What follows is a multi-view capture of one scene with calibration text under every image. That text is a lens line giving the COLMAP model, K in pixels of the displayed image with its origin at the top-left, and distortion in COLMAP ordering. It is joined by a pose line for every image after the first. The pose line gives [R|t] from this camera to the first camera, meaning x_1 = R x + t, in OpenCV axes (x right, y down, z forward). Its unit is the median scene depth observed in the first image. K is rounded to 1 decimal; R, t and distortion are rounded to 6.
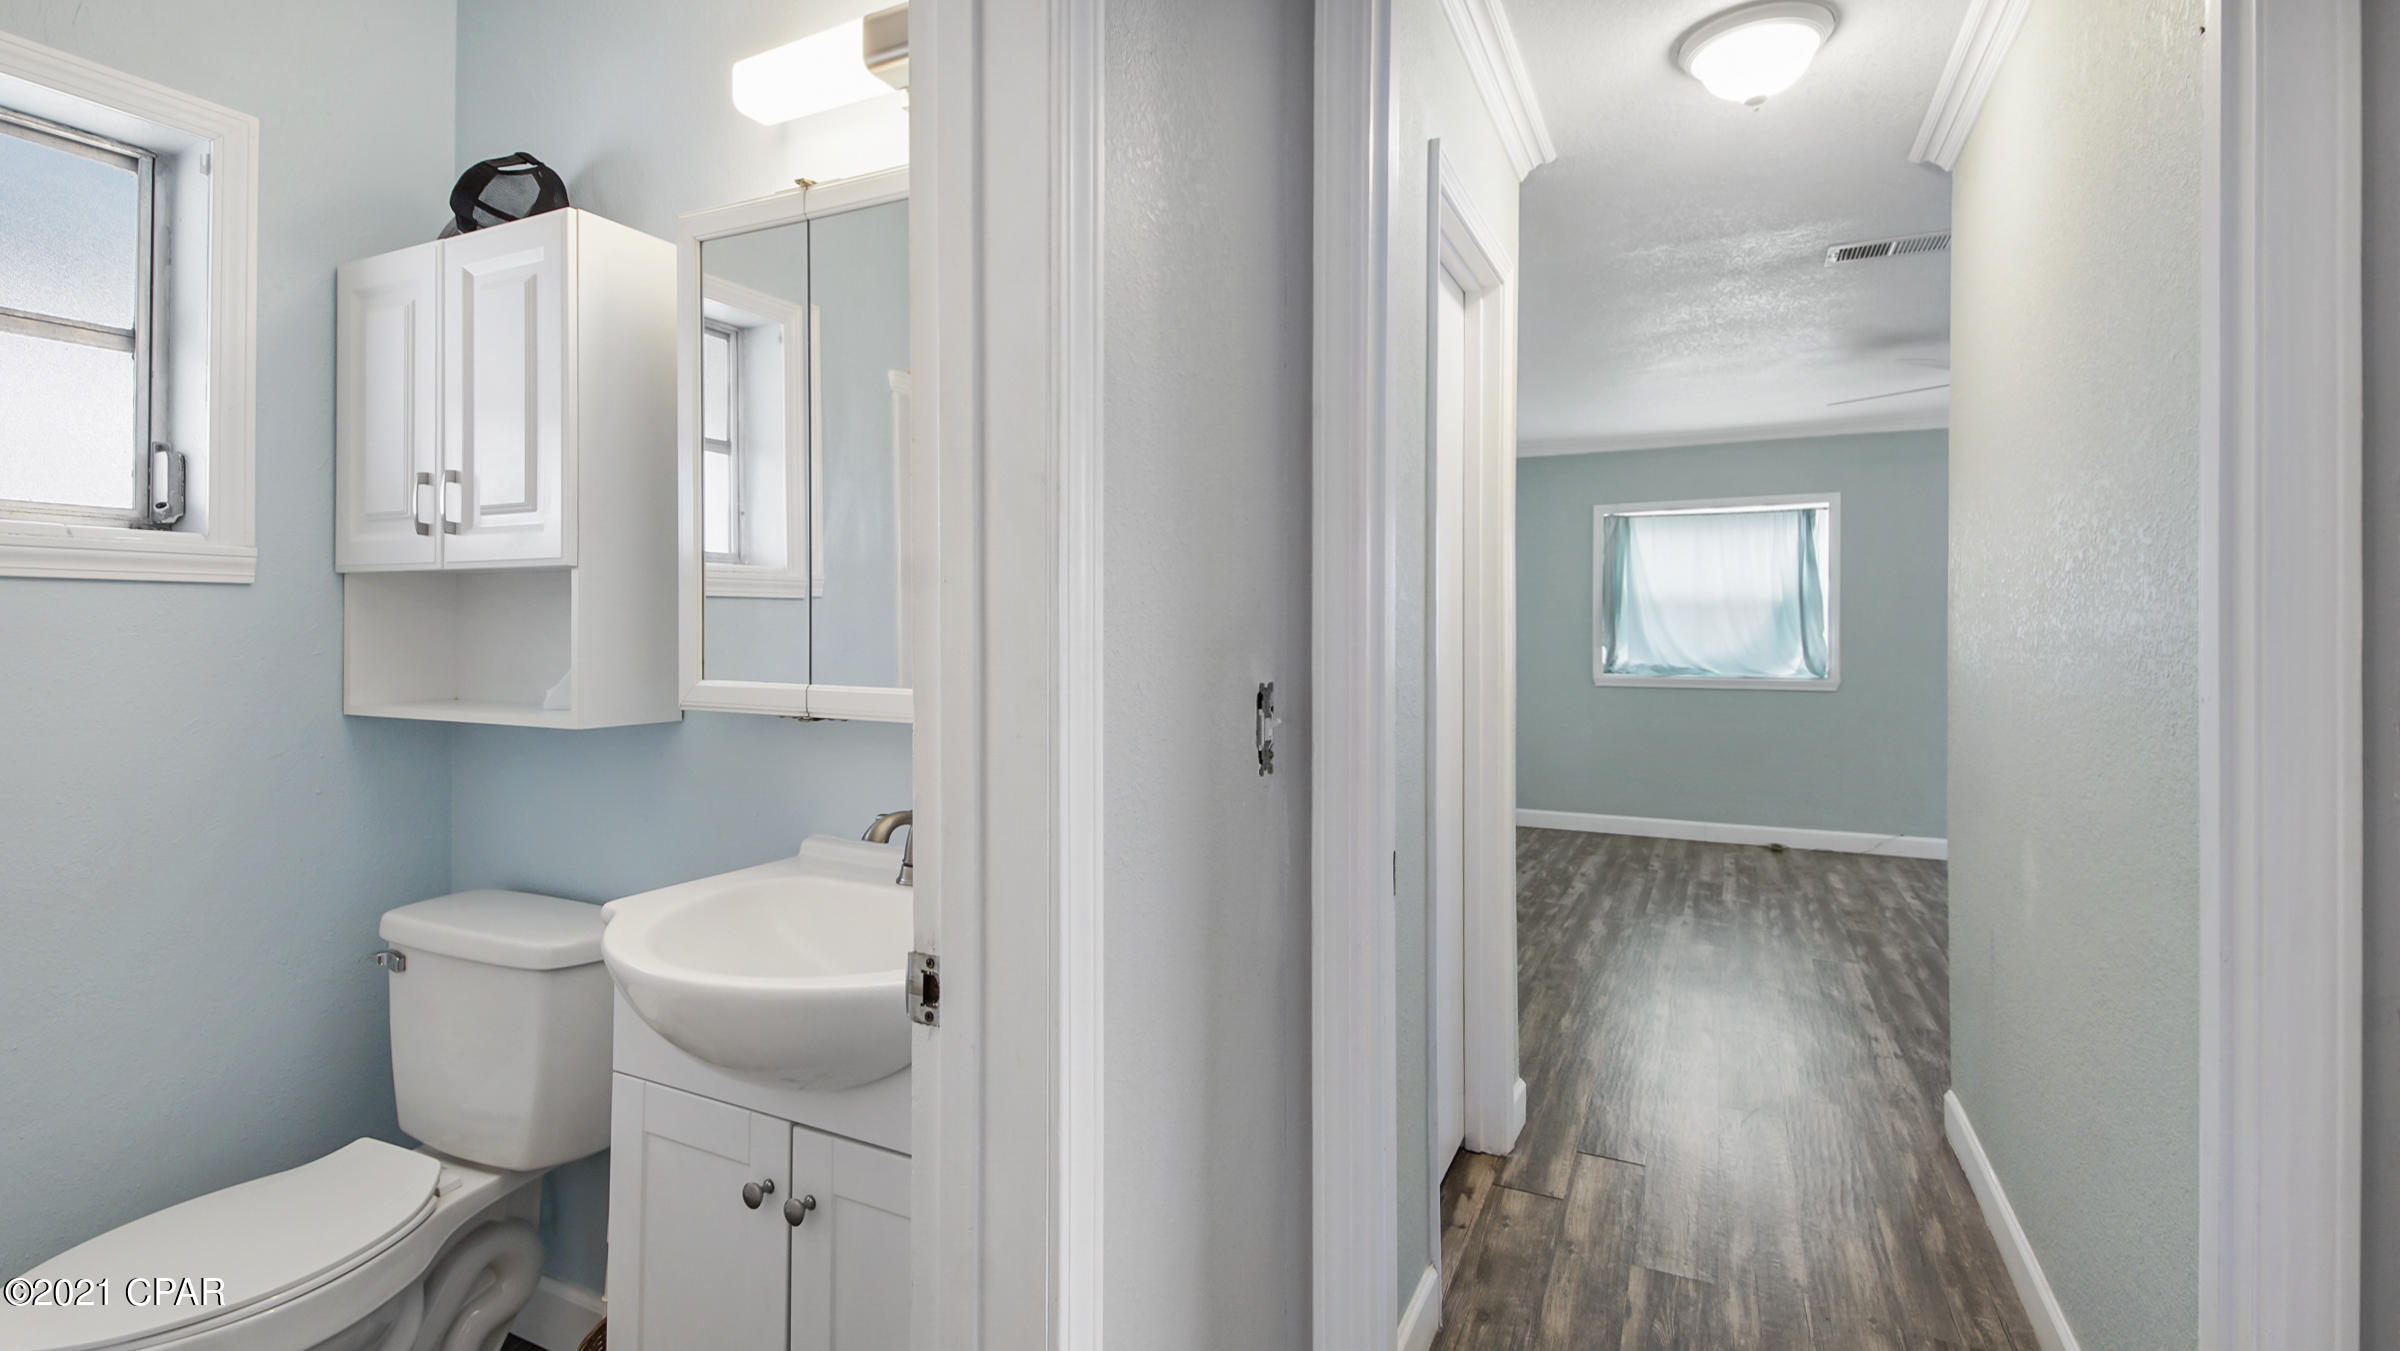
lens RADIAL K [[1070.6, 0, 1195.8], [0, 1070.6, 642.0], [0, 0, 1]] dist [0.038875, -0.025502]
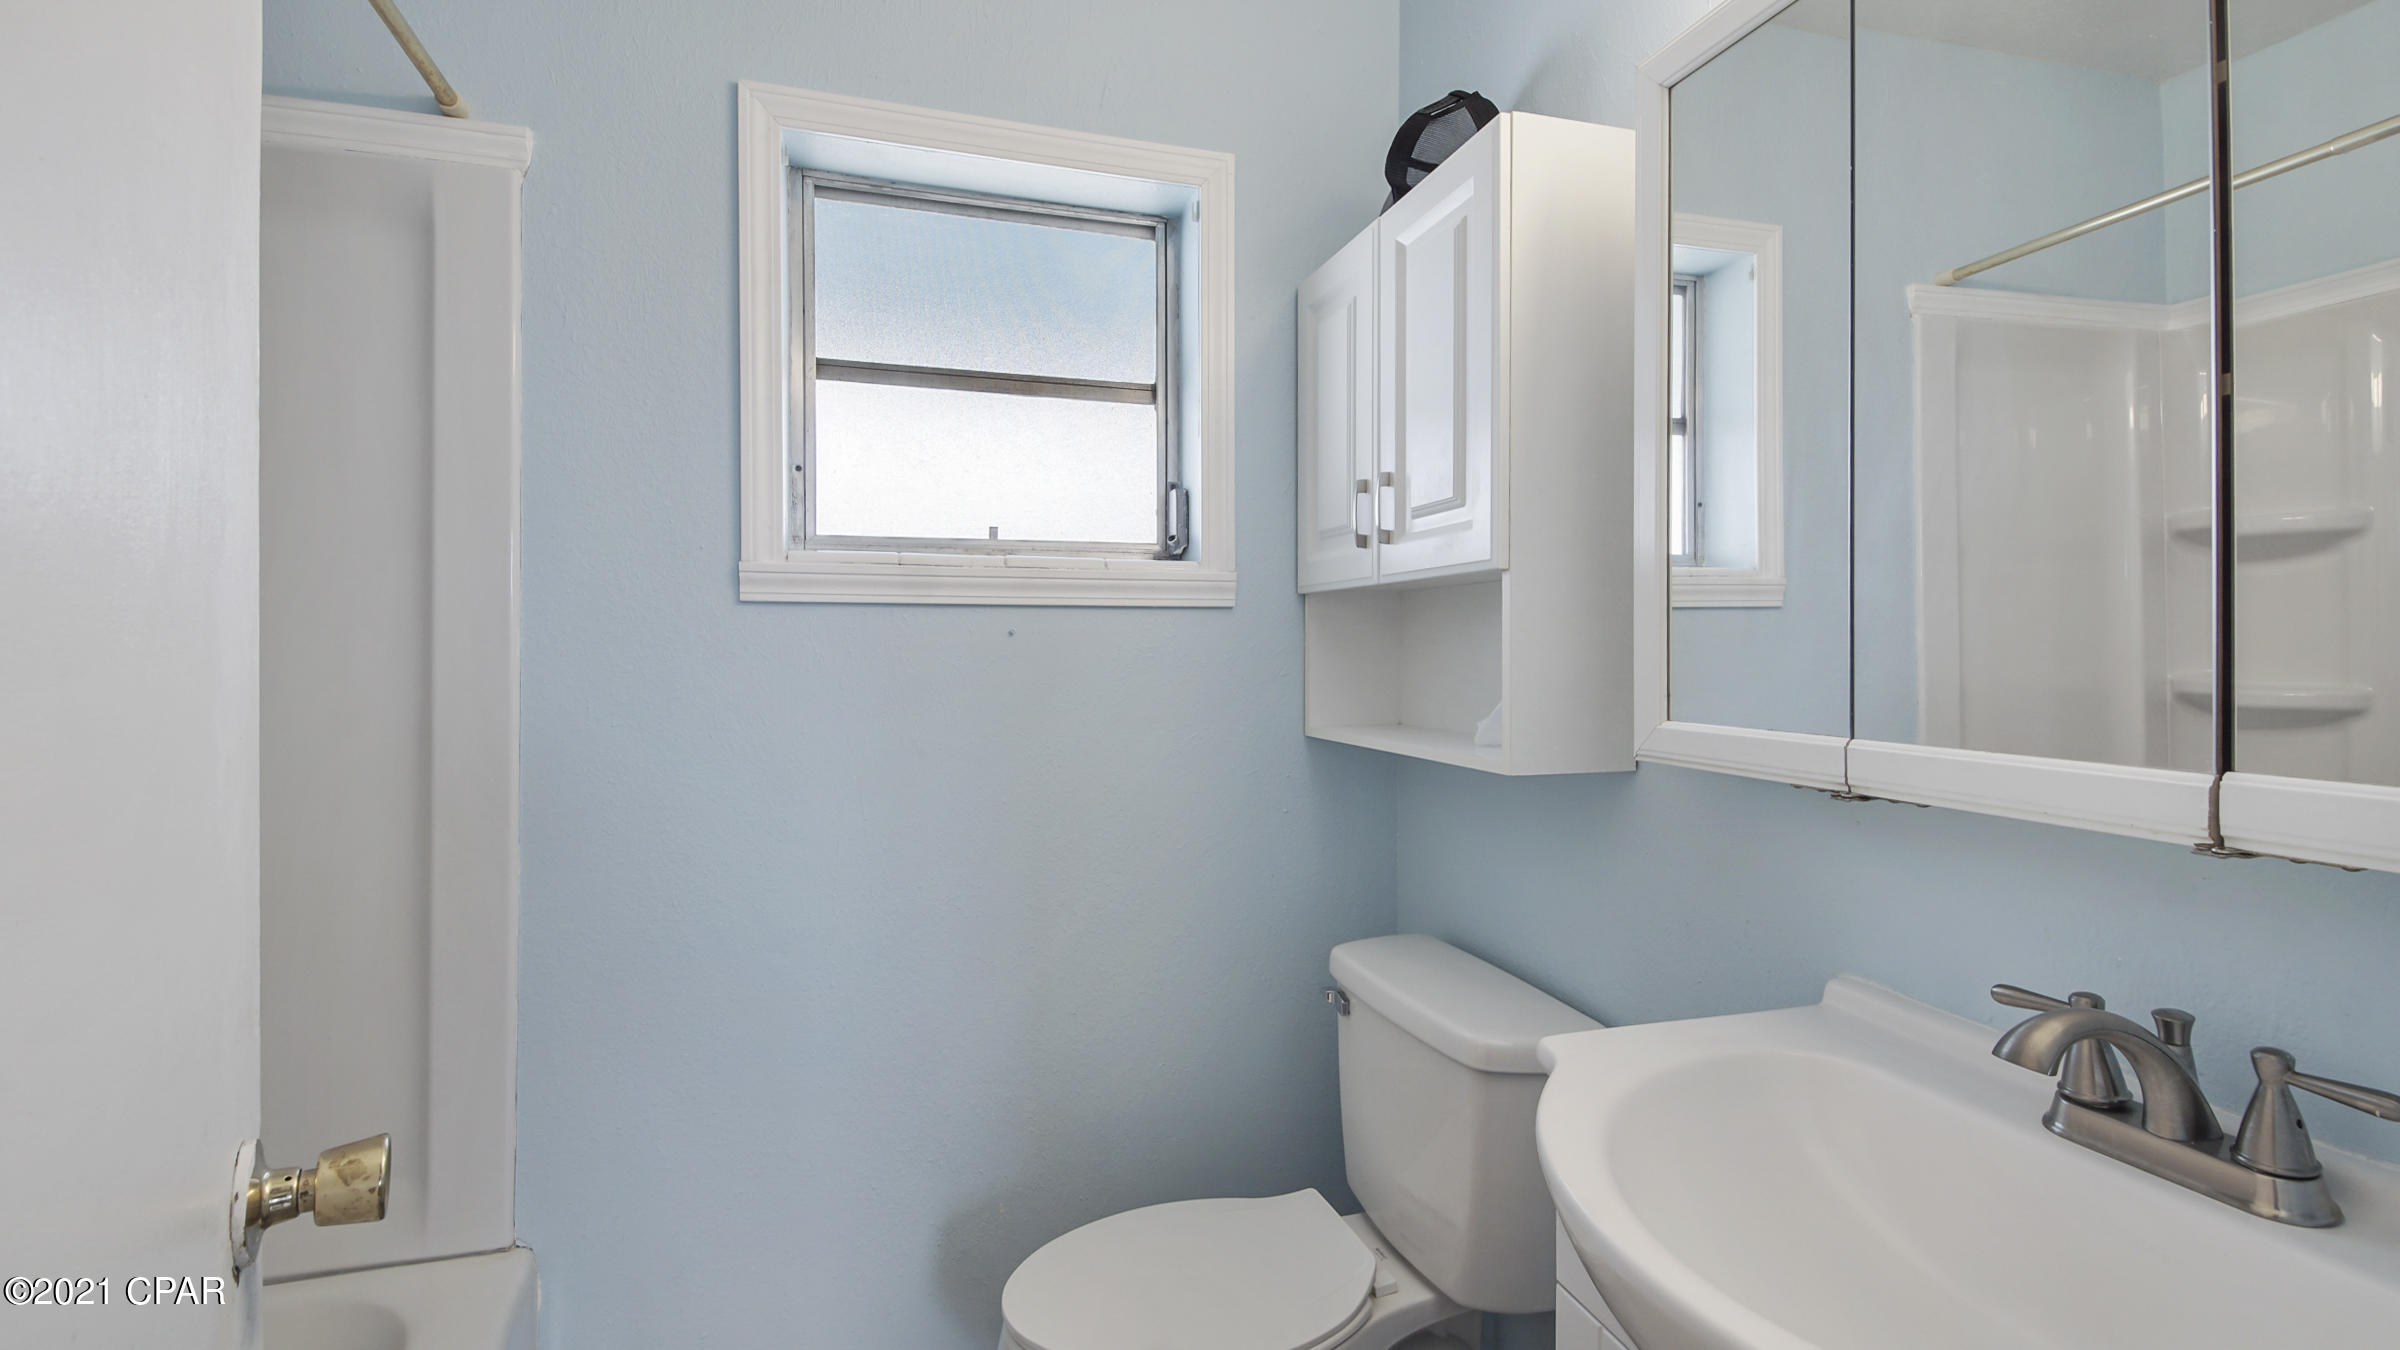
lens RADIAL K [[1070.6, 0, 1195.8], [0, 1070.6, 641.5], [0, 0, 1]] dist [0.038875, -0.025502]
pose [[0.682965, -0.009999, -0.730383, -0.145025], [-0.001196, 0.999890, -0.014807, -0.005108], [0.730450, 0.010986, 0.682878, 0.277661]]
